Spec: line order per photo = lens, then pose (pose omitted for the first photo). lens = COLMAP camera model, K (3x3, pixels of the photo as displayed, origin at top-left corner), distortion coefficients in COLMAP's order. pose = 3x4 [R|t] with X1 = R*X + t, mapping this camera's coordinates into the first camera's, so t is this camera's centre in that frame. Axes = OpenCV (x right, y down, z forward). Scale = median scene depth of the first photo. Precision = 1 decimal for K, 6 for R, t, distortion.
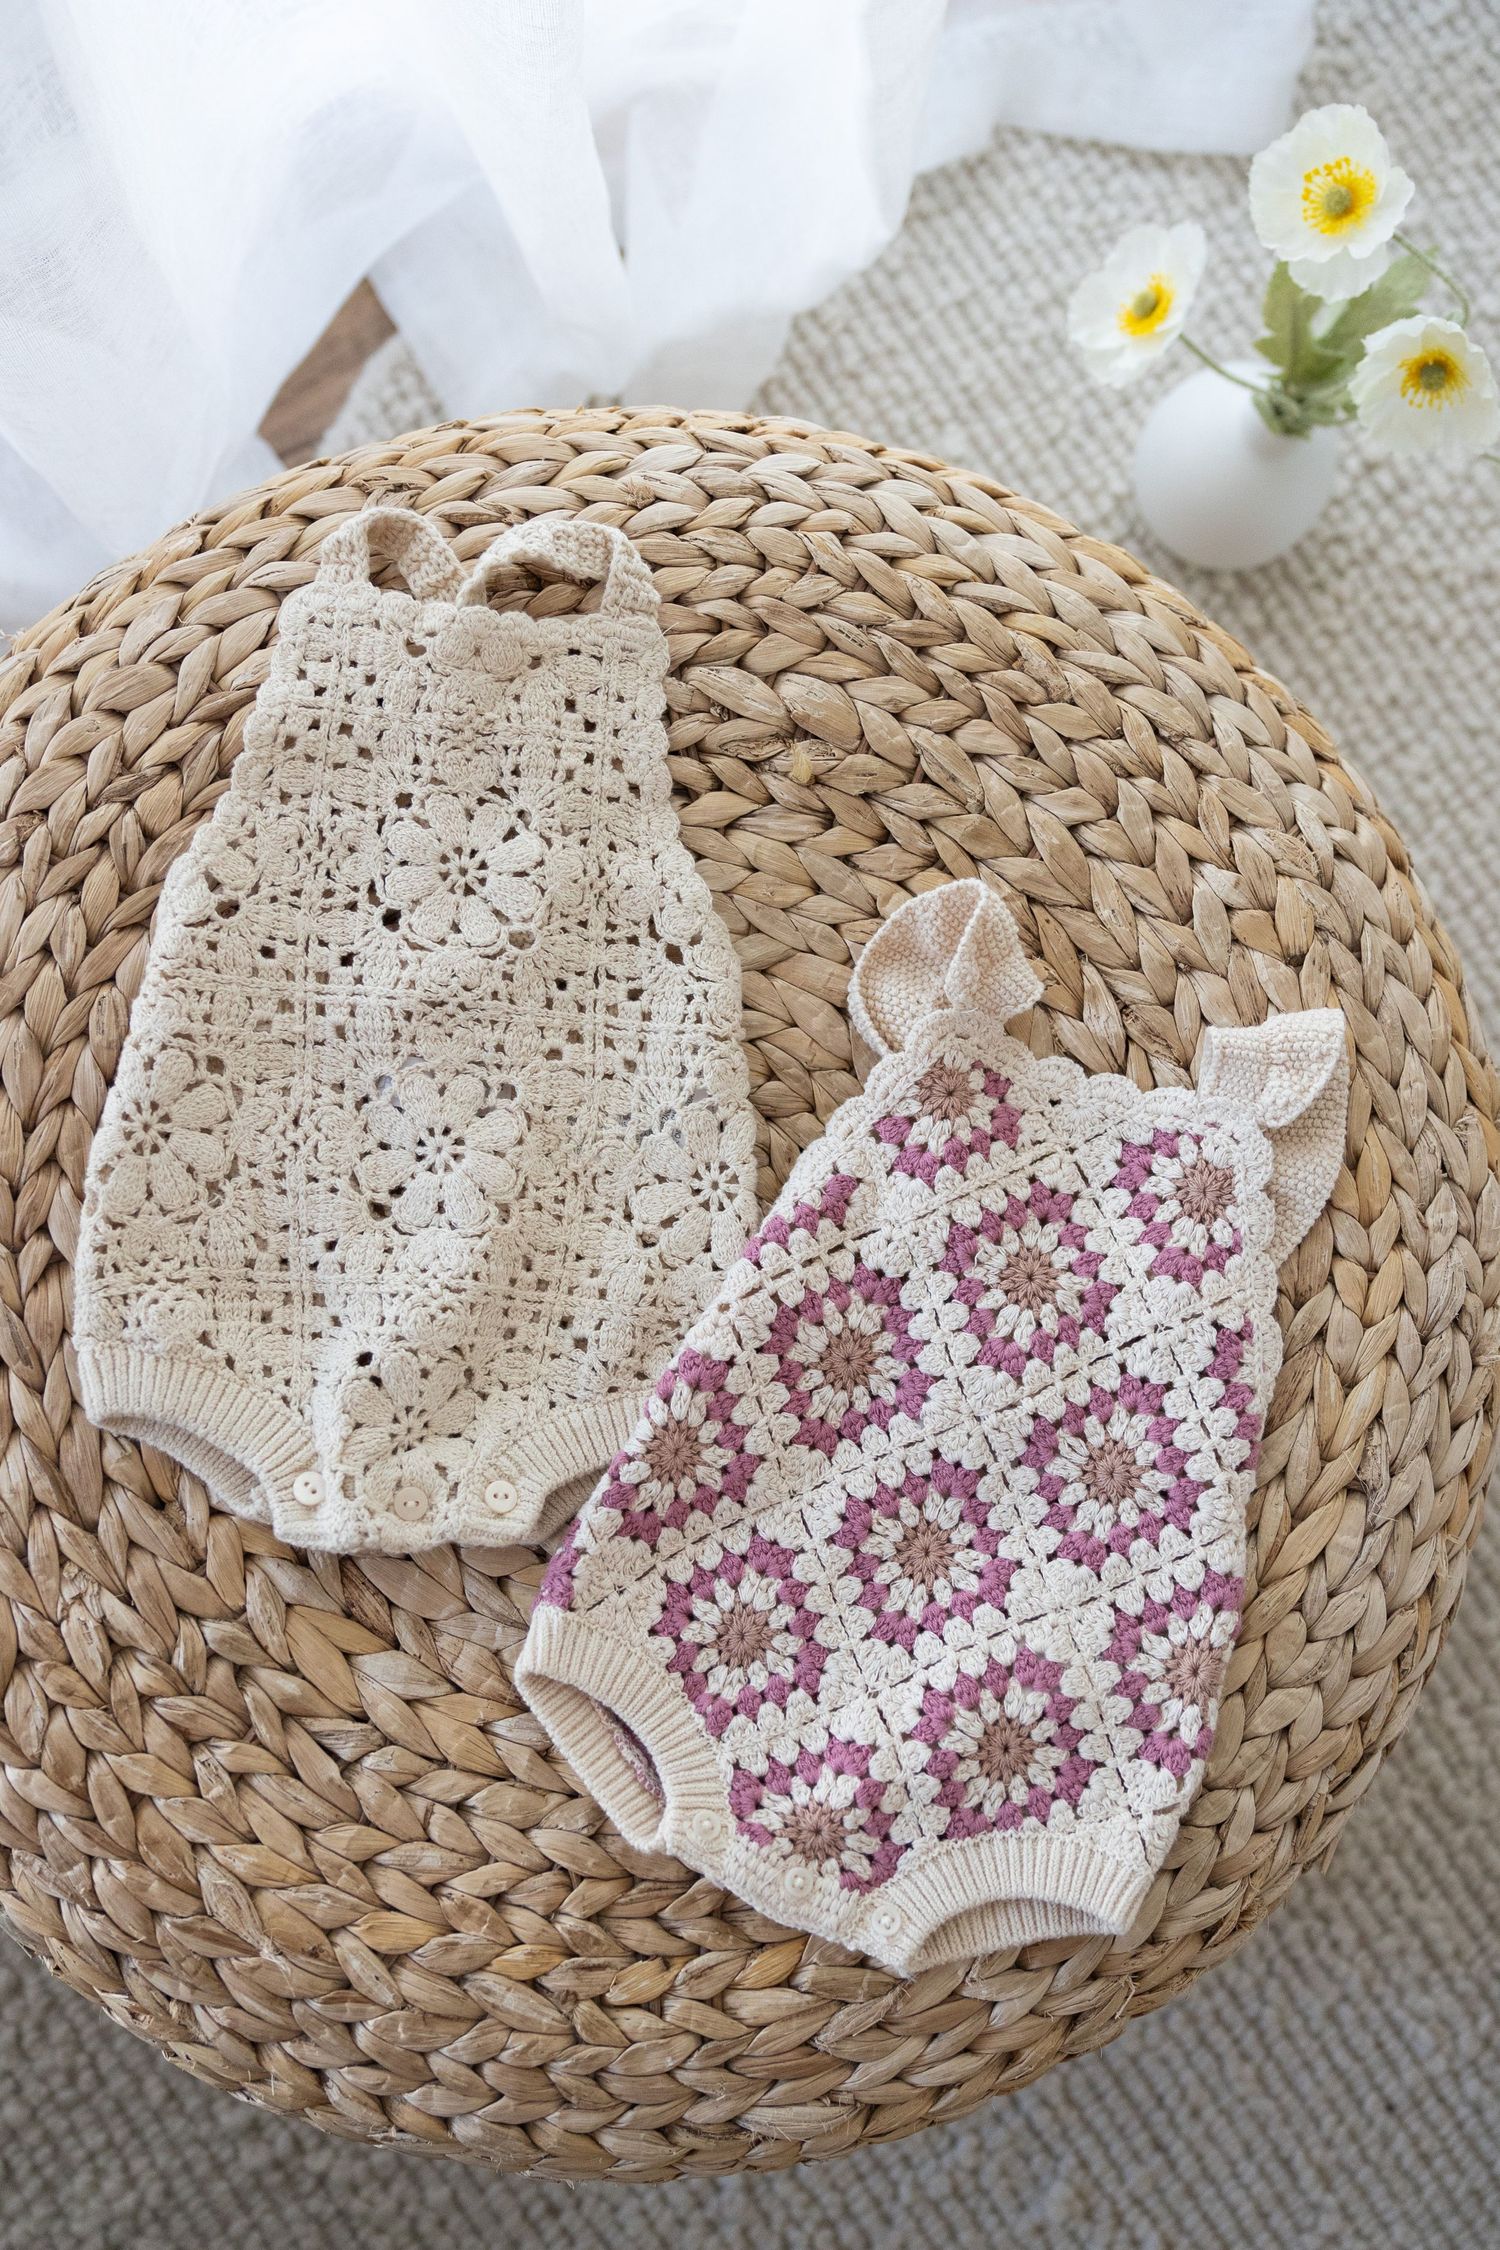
lens RADIAL K [[1962.8, 0, 742.0], [0, 1962.8, 1134.5], [0, 0, 1]] dist [-0.010713, 0.008181]
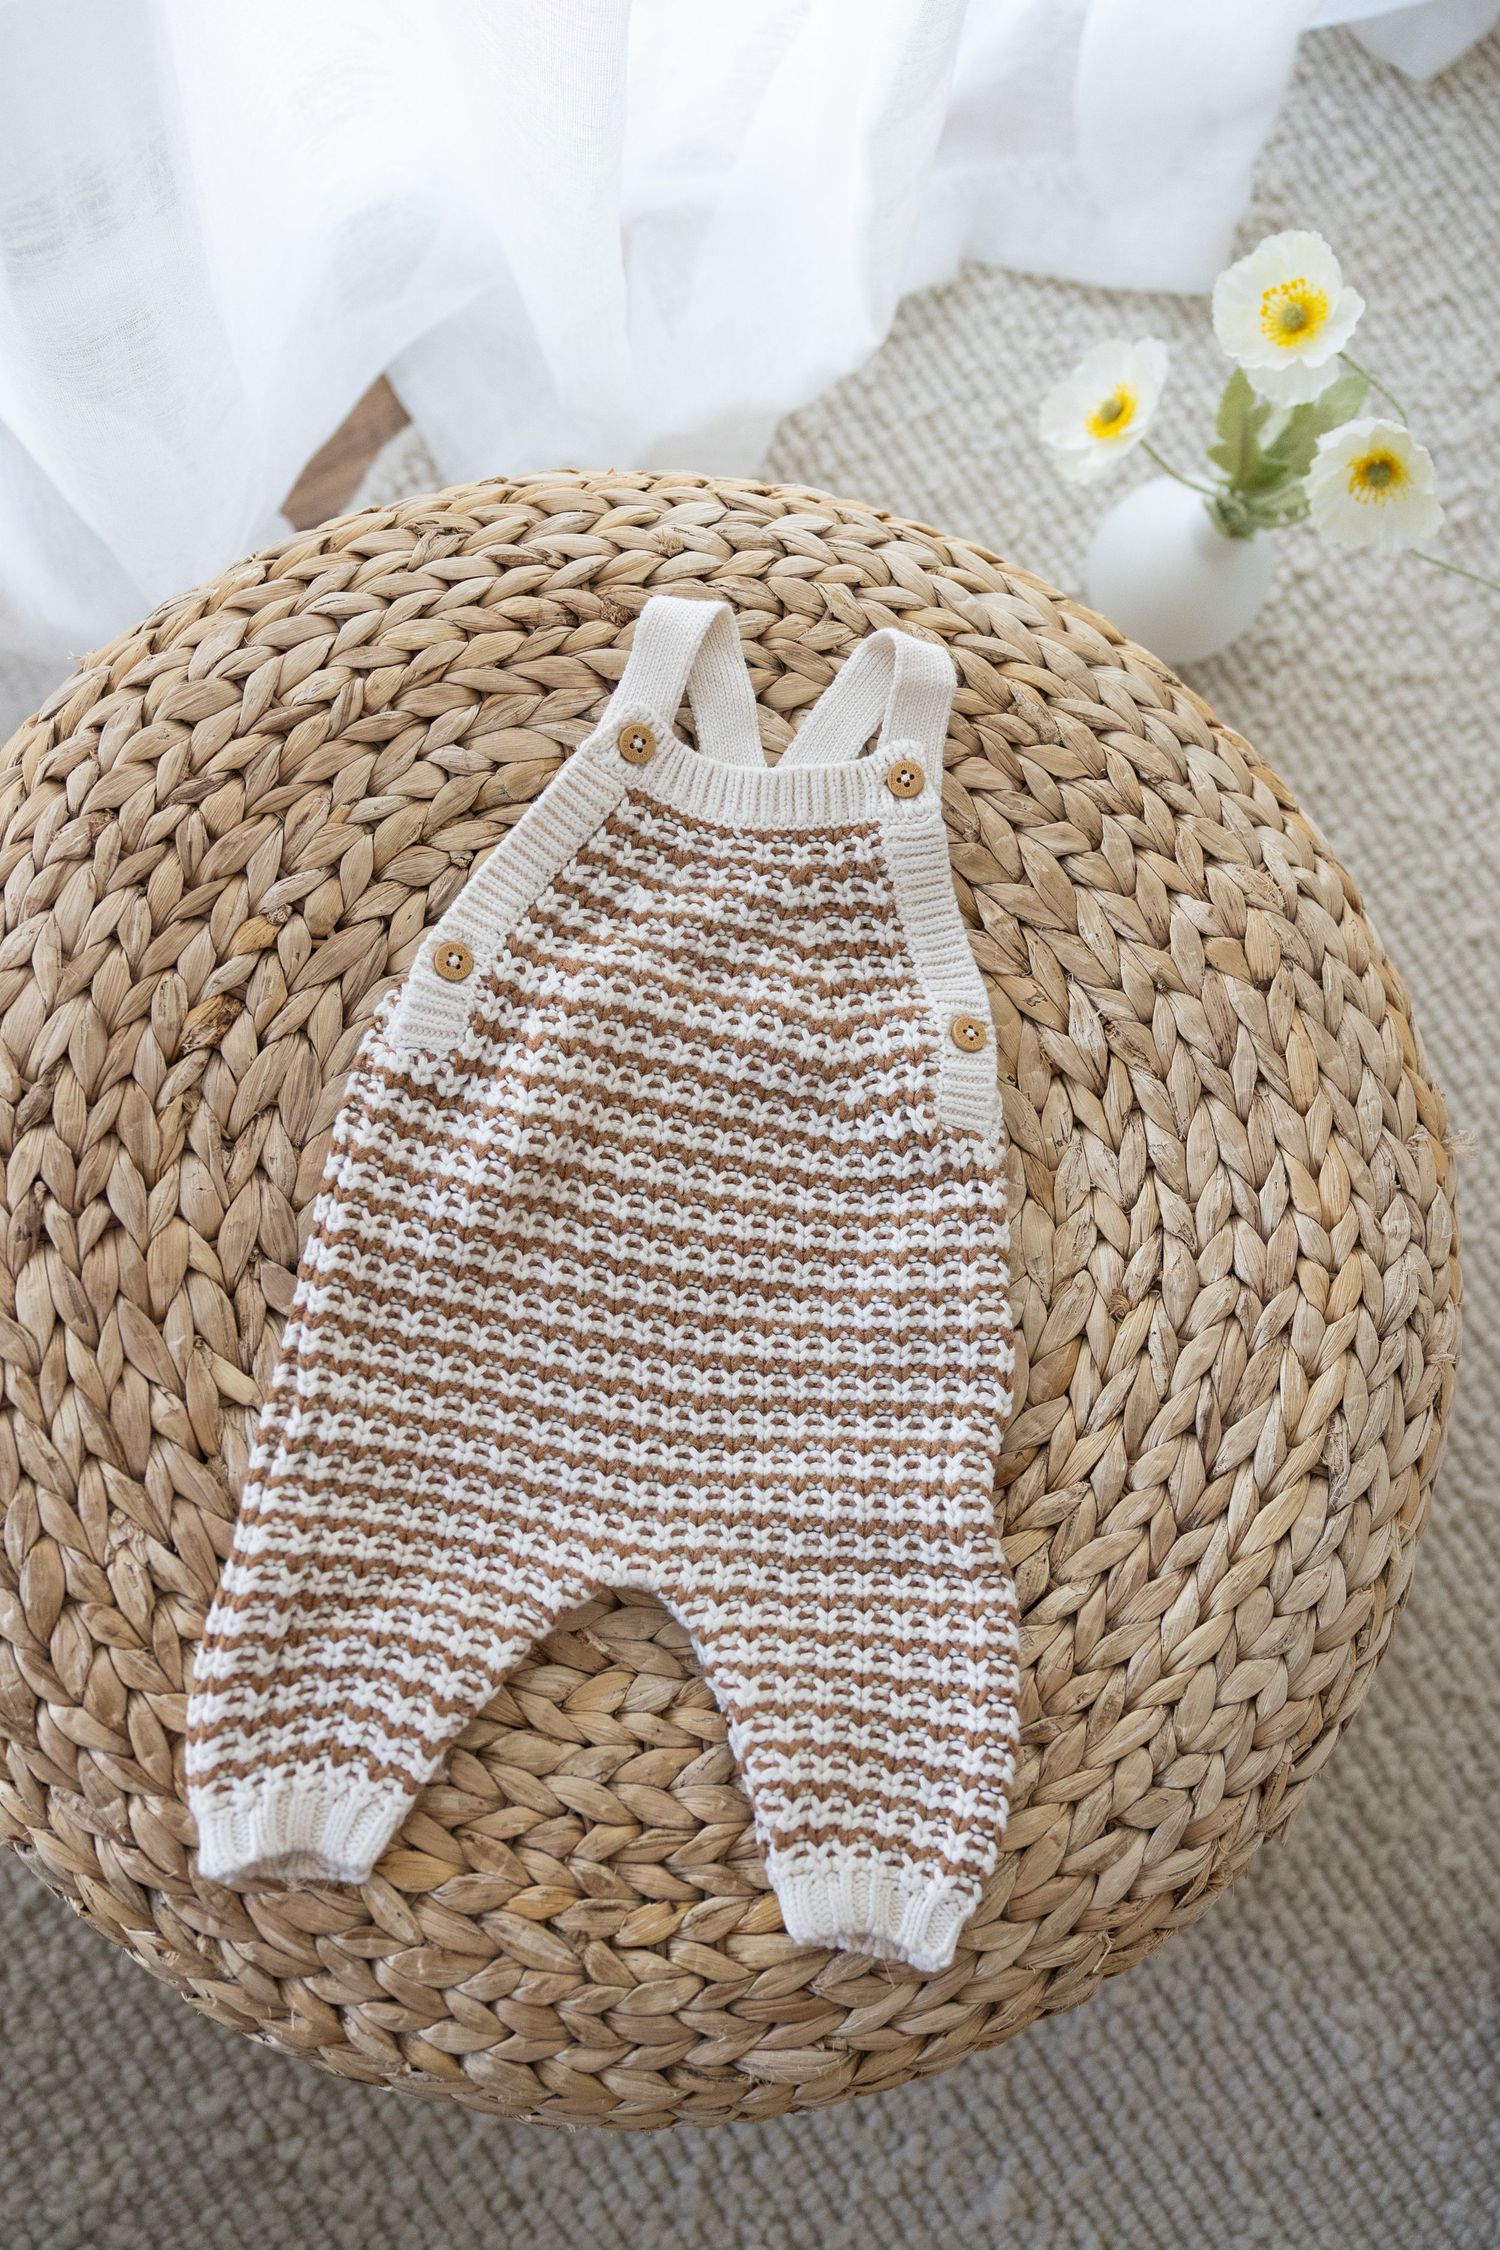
lens RADIAL K [[1877.1, 0, 690.6], [0, 1877.1, 1146.3], [0, 0, 1]] dist [-0.009939, 0.007517]
pose [[0.999401, 0.023874, 0.025046, -0.059652], [-0.022461, 0.998219, -0.055264, 0.066240], [-0.026321, 0.054669, 0.998158, -0.023672]]
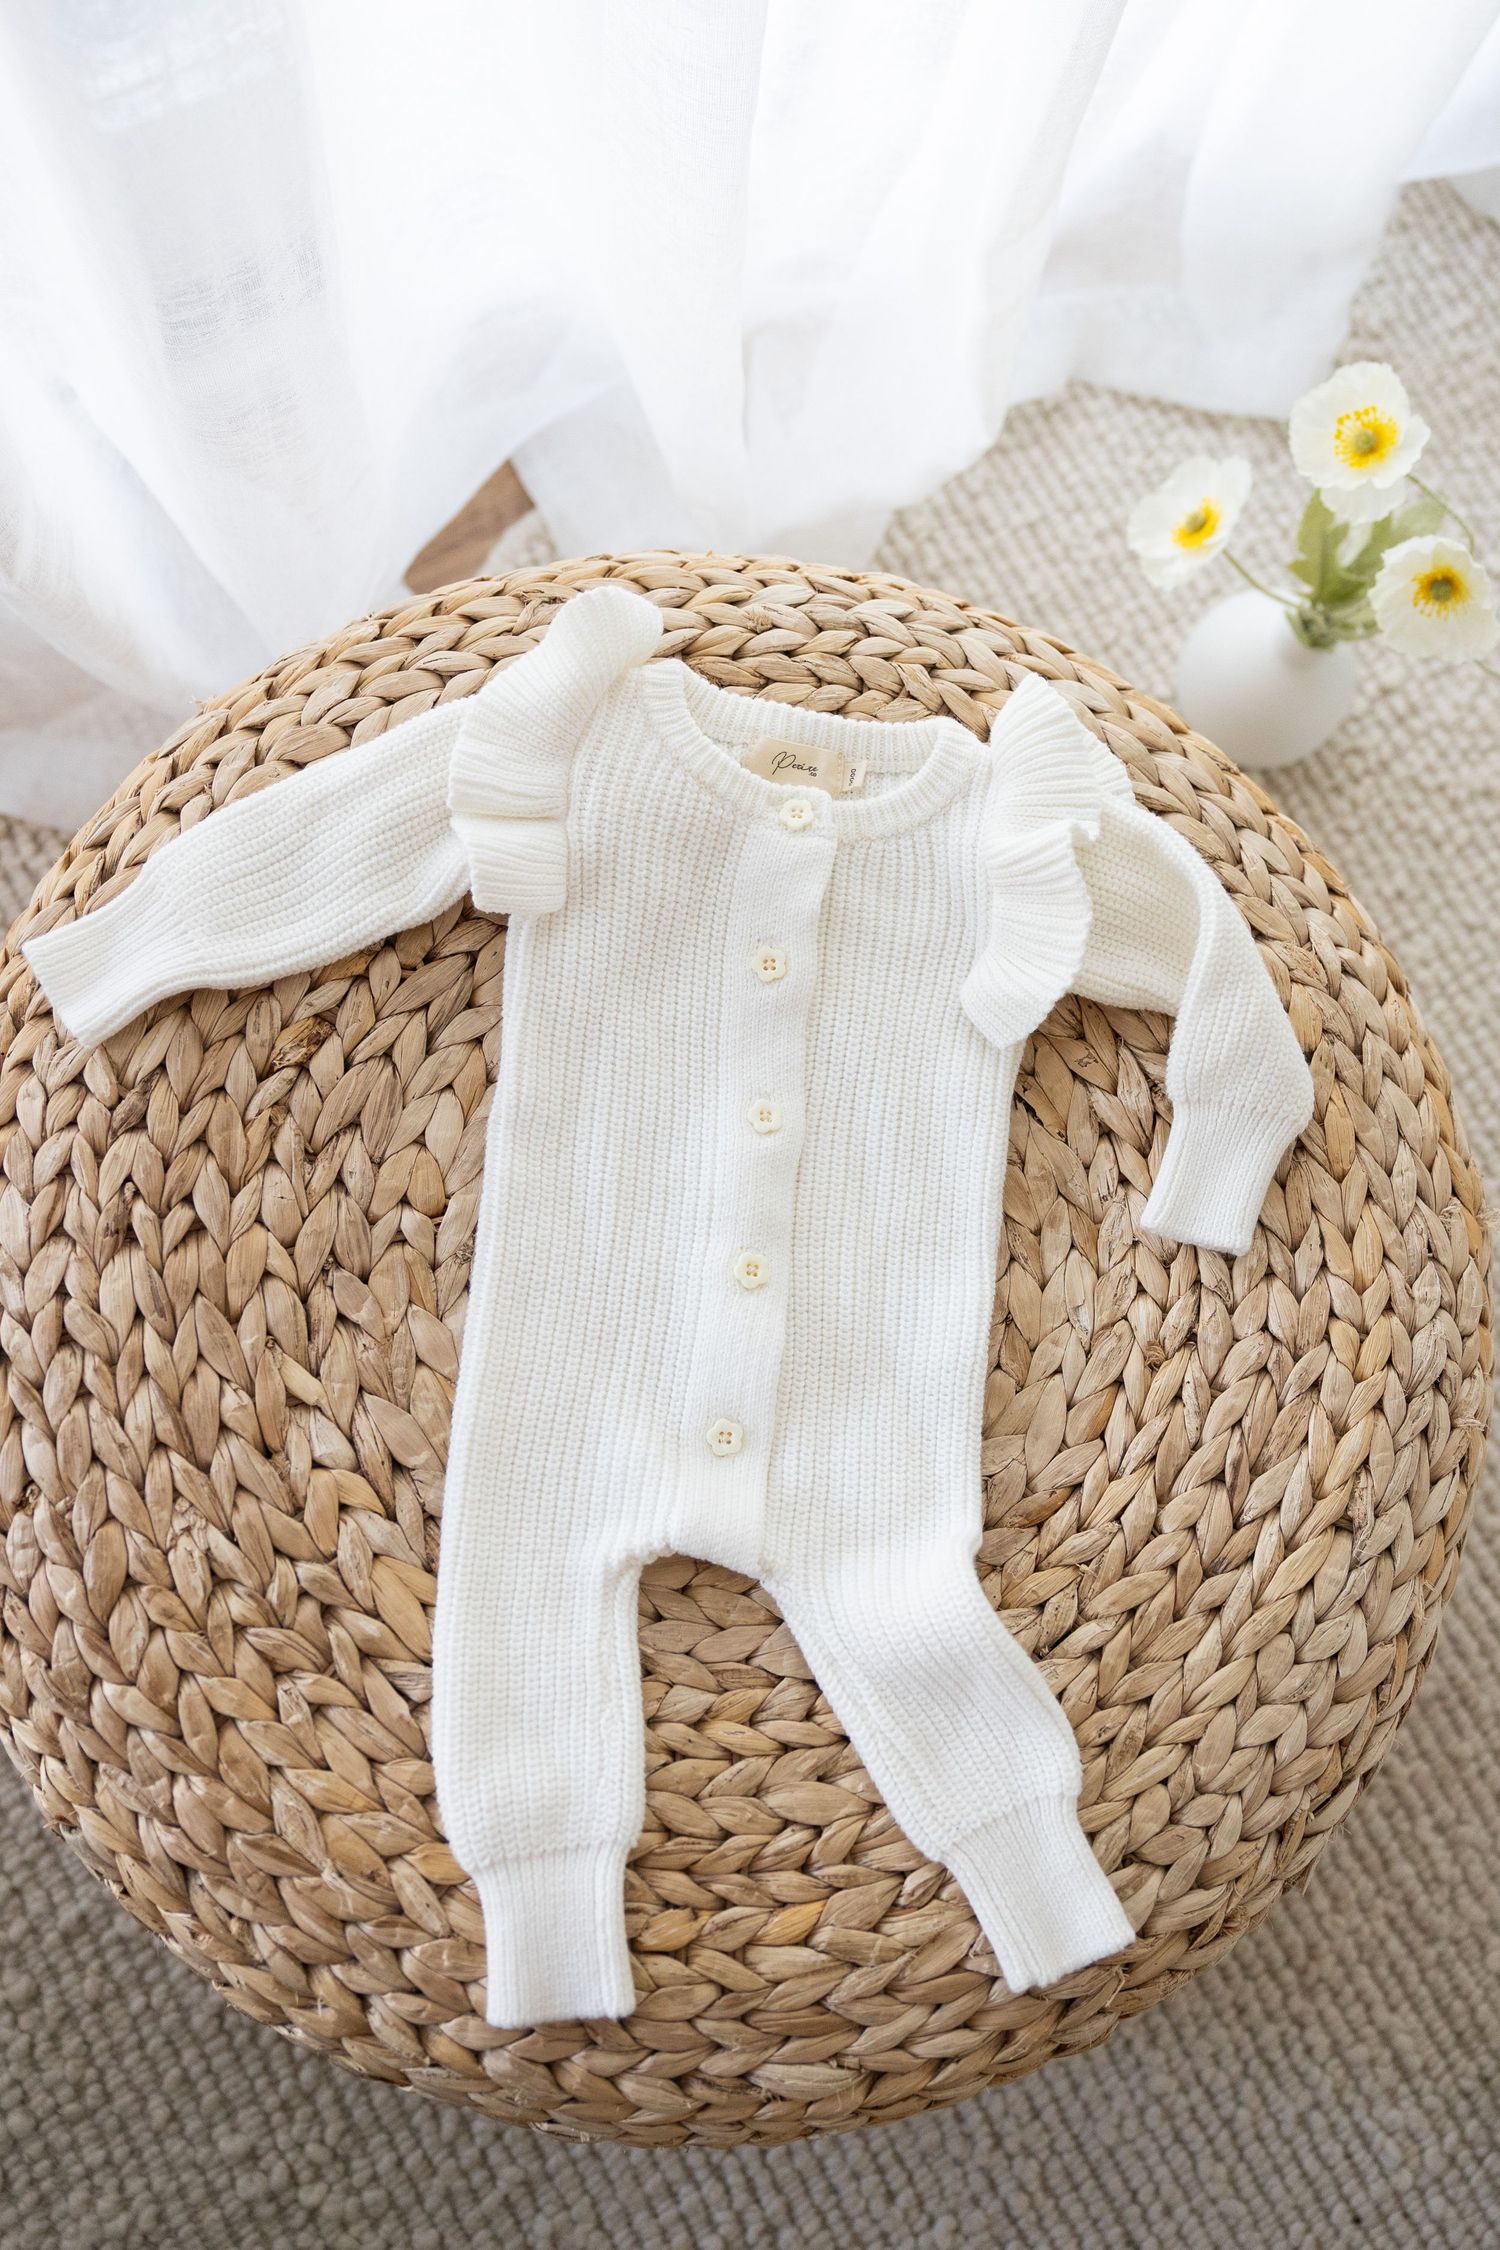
lens RADIAL K [[1936.3, 0, 790.2], [0, 1936.3, 1128.8], [0, 0, 1]] dist [-0.001644, 0.002088]
pose [[0.997415, 0.070309, 0.014829, -0.030218], [-0.067904, 0.989766, -0.125510, 0.116469], [-0.023501, 0.124179, 0.991981, -0.104696]]
